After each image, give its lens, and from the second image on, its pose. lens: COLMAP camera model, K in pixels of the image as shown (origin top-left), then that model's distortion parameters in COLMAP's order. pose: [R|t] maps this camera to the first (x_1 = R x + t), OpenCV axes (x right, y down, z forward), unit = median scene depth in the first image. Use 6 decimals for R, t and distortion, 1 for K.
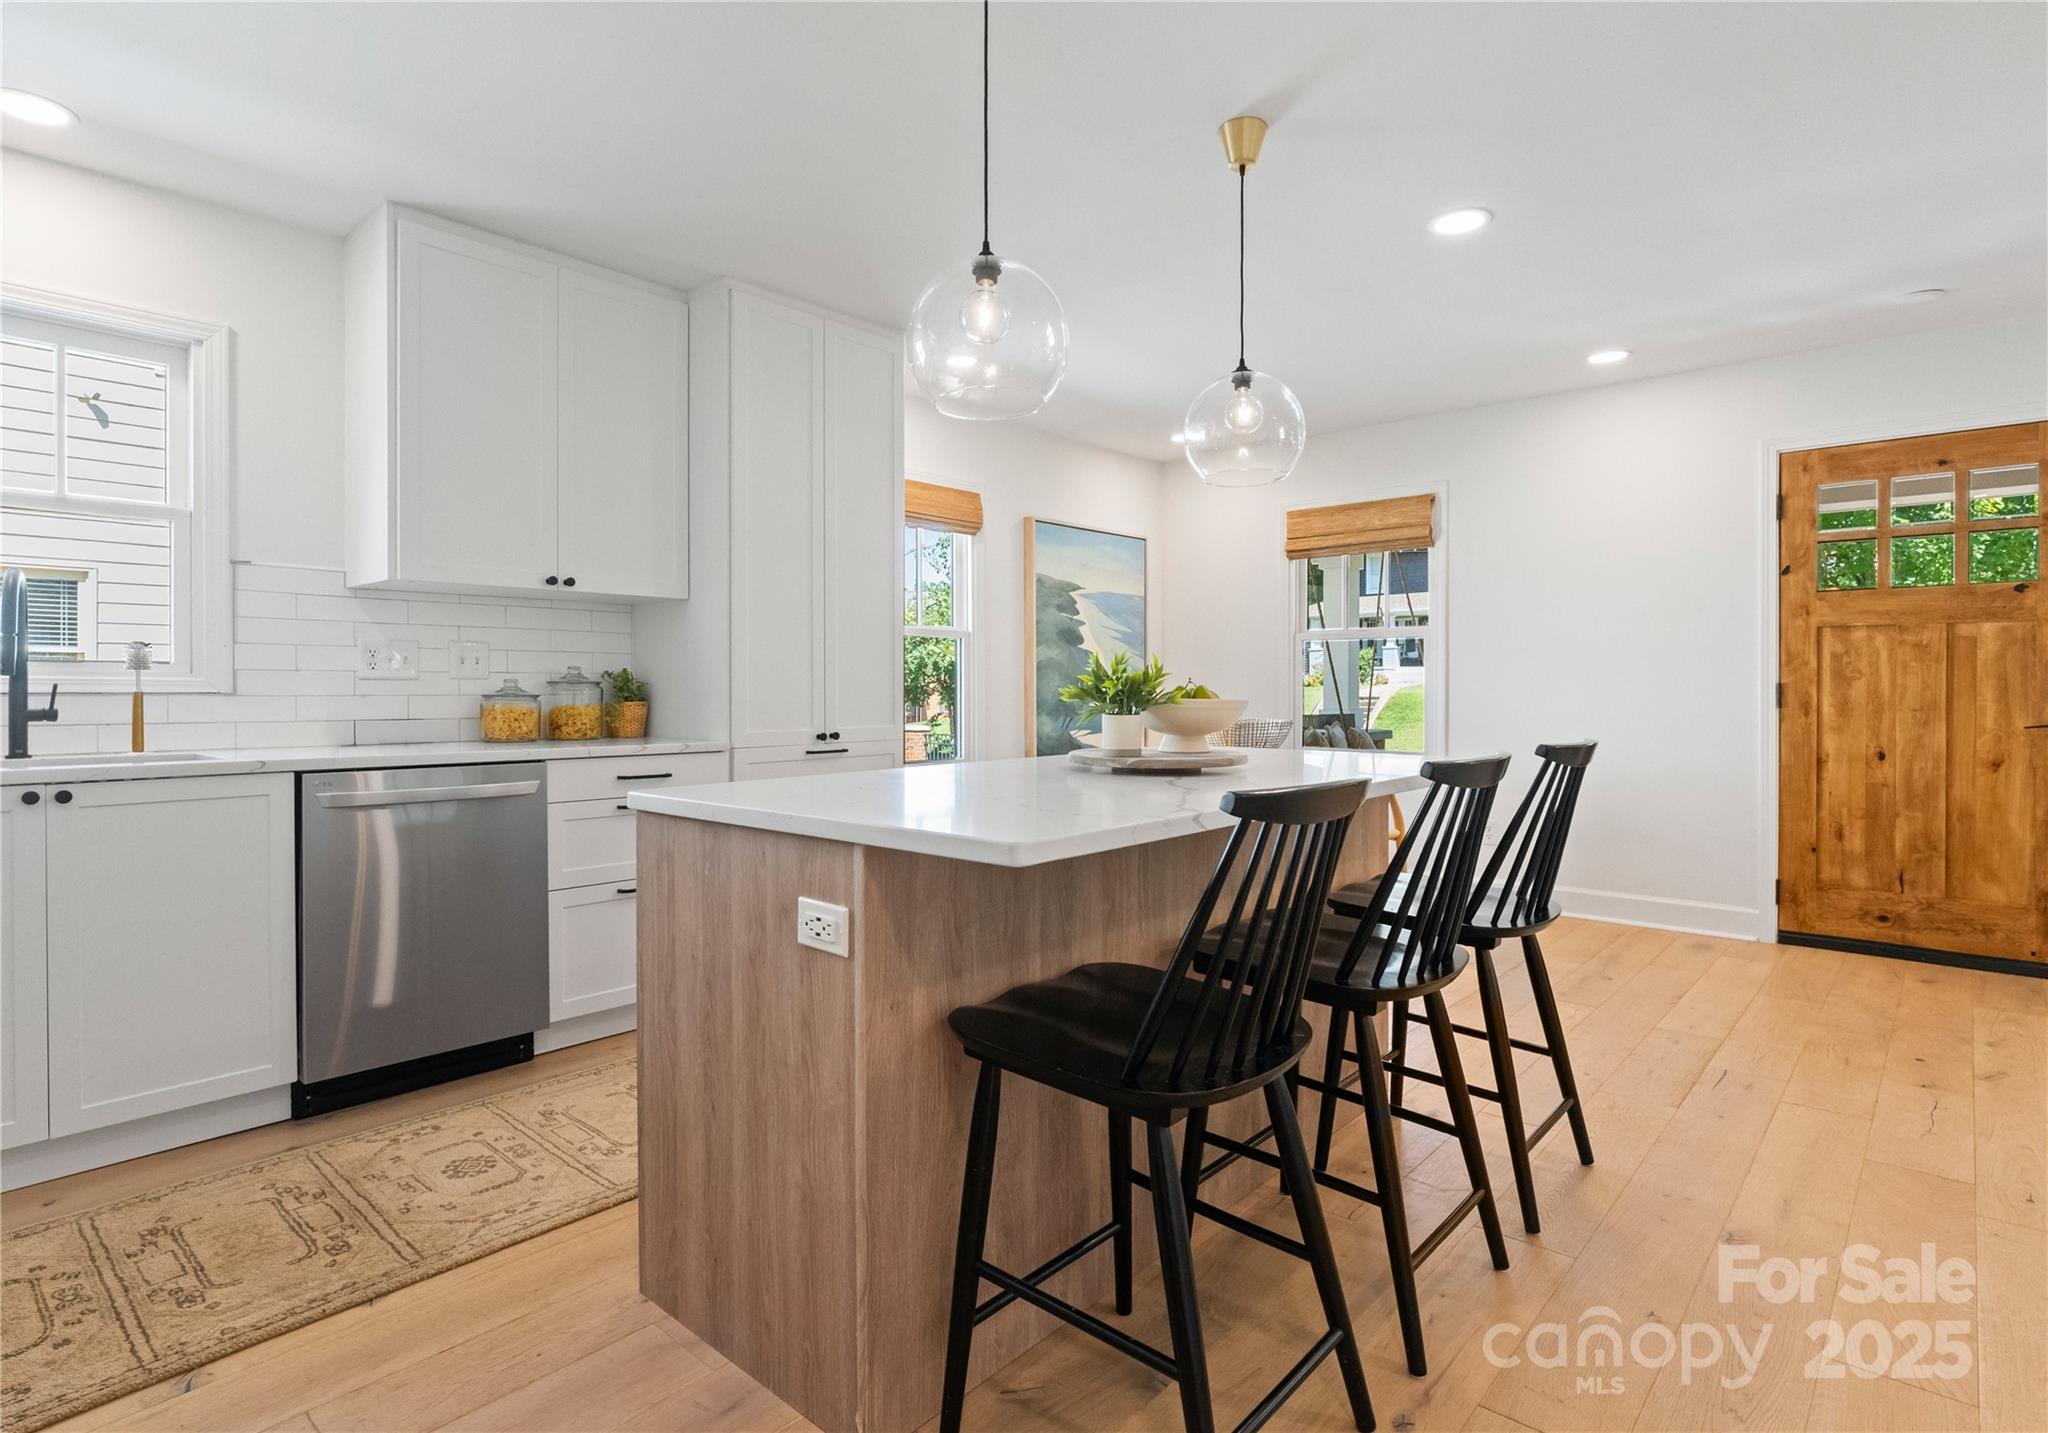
lens RADIAL K [[1052.9, 0, 1027.5], [0, 1052.9, 708.1], [0, 0, 1]] dist [-0.003227, -0.000405]
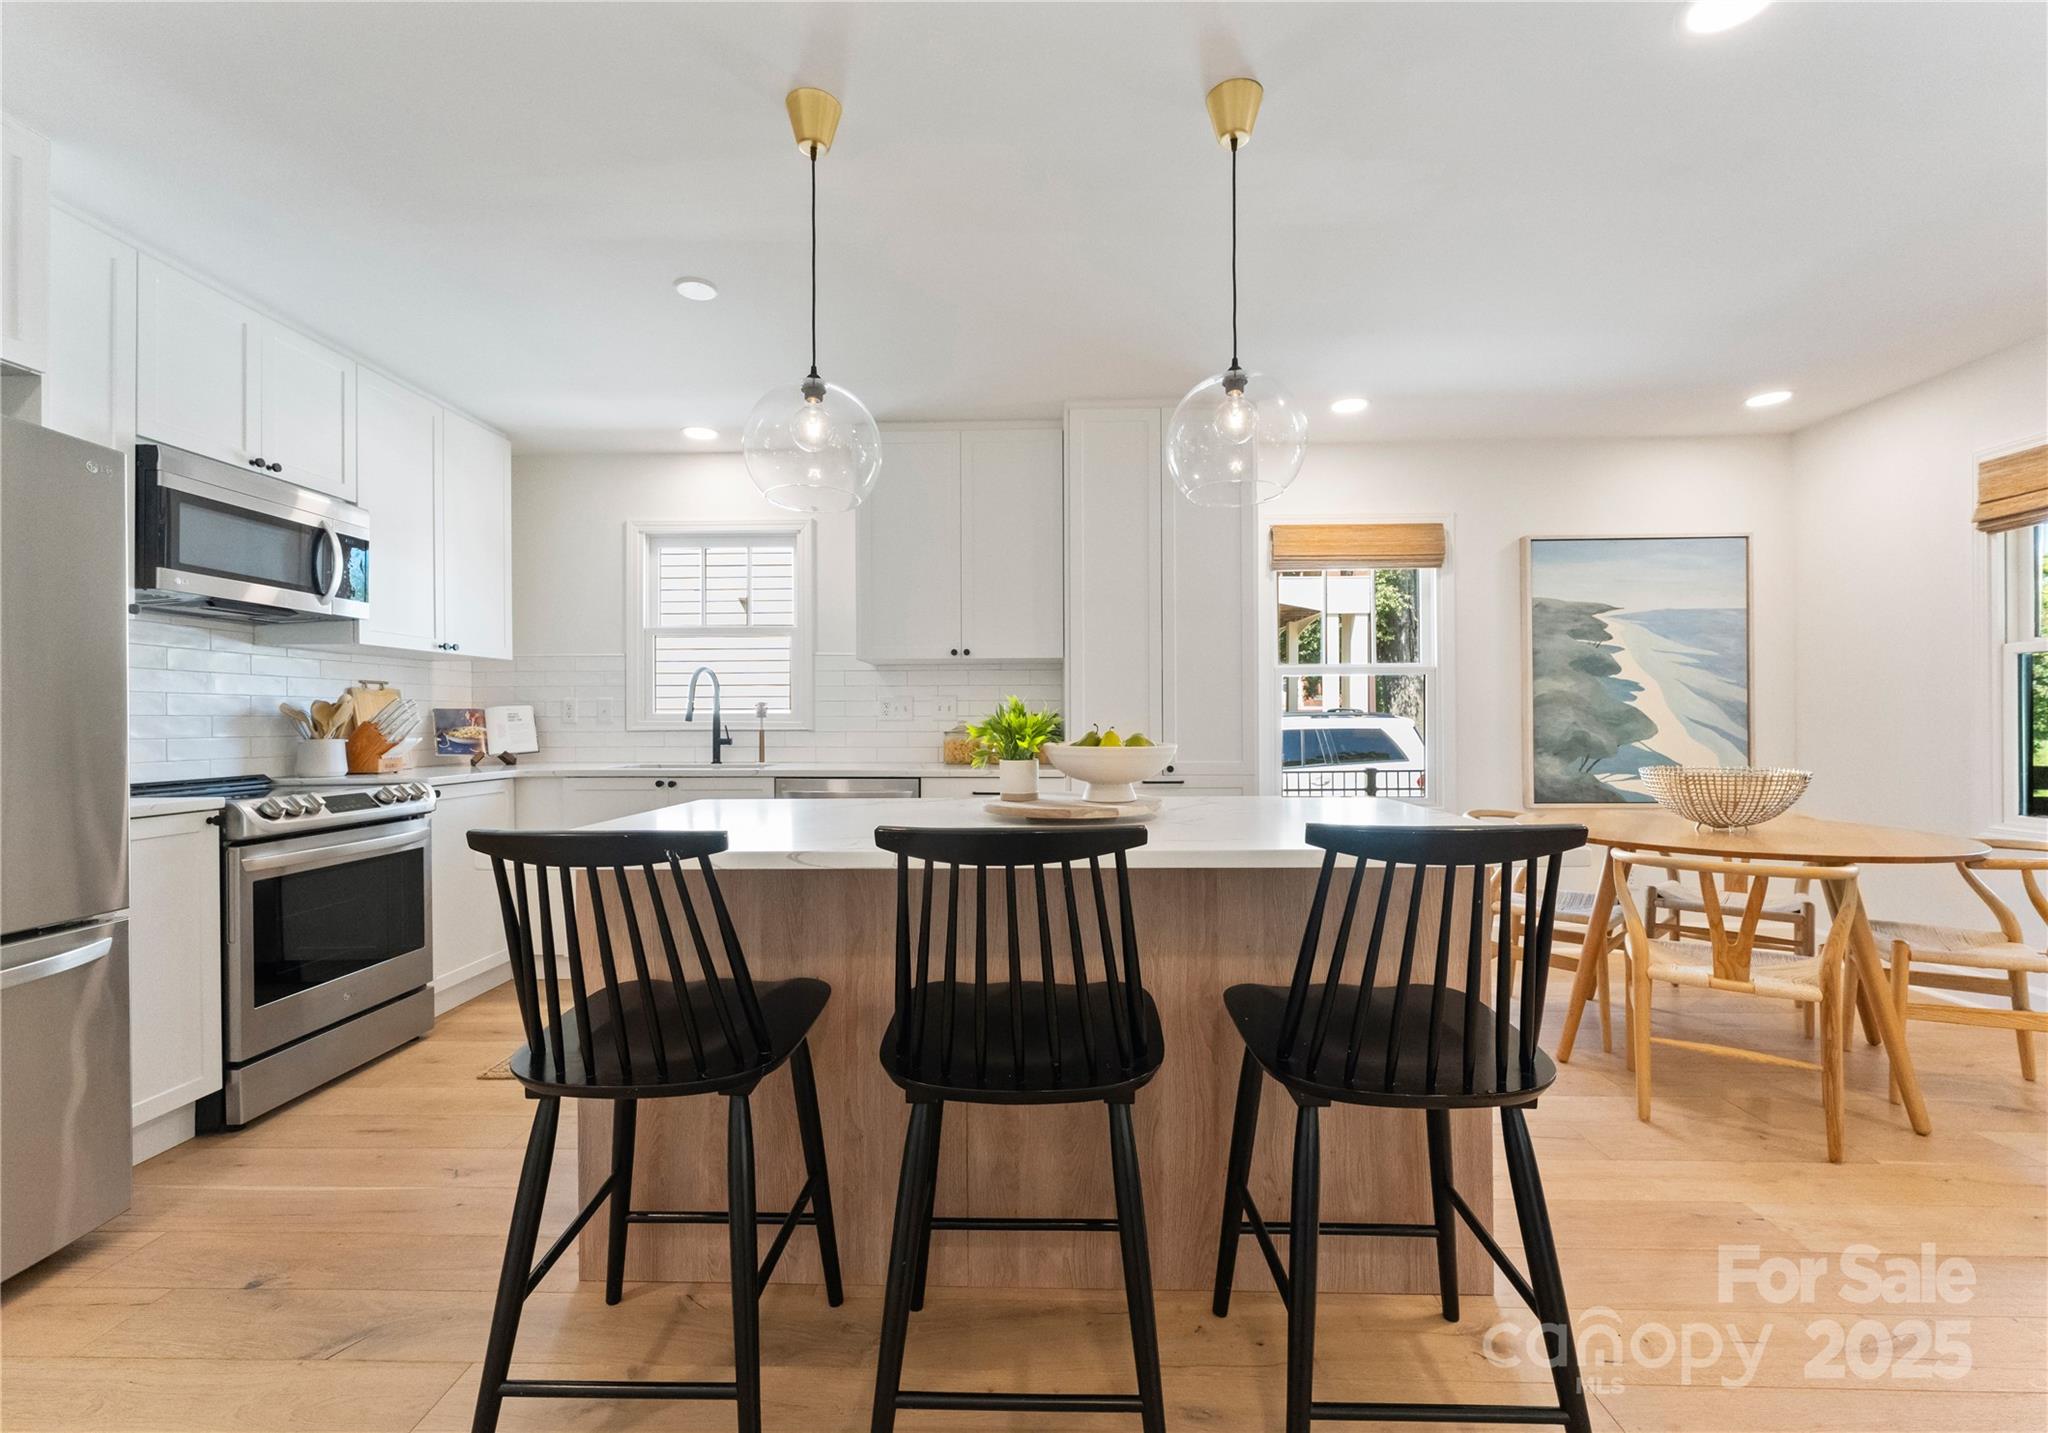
lens RADIAL K [[878.9, 0, 1023.9], [0, 878.9, 724.3], [0, 0, 1]] dist [-0.000627, 0.000072]
pose [[0.639796, -0.001641, -0.768543, 0.592594], [-0.011545, 0.999864, -0.011746, -0.011599], [0.768458, 0.016388, 0.639690, 0.354084]]
